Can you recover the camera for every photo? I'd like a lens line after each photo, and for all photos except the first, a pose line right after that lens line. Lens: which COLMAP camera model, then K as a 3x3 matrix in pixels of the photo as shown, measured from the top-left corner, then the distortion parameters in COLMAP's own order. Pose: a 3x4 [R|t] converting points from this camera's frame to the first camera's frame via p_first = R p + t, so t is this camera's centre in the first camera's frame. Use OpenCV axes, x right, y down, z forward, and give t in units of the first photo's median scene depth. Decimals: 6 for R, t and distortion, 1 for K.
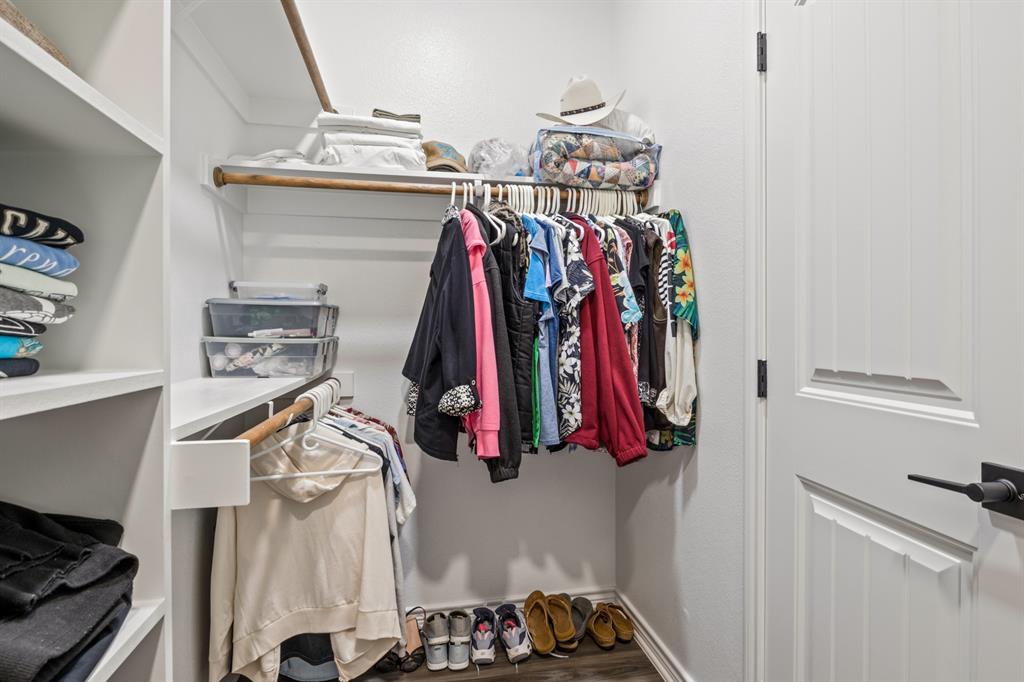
lens RADIAL K [[518.6, 0, 512.6], [0, 518.6, 337.2], [0, 0, 1]] dist [-0.010310, 0.000153]
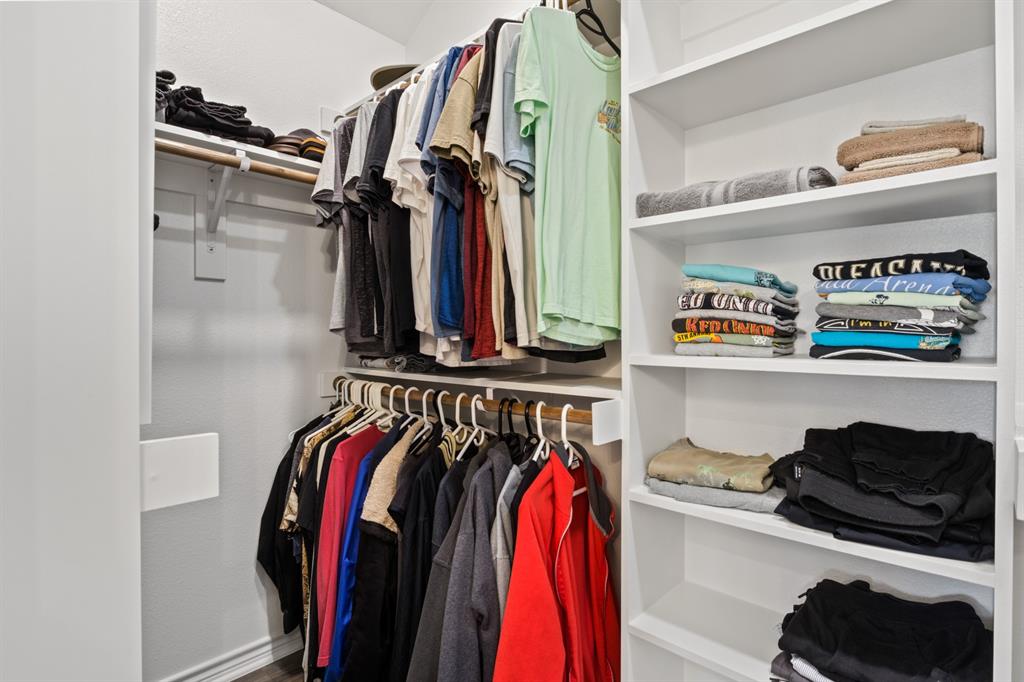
lens RADIAL K [[518.6, 0, 511.3], [0, 518.6, 336.6], [0, 0, 1]] dist [-0.010310, 0.000153]
pose [[-0.804392, 0.003131, -0.594091, 0.998779], [-0.005426, 0.999906, 0.012616, -0.010639], [0.594074, 0.013372, -0.804299, 1.541803]]
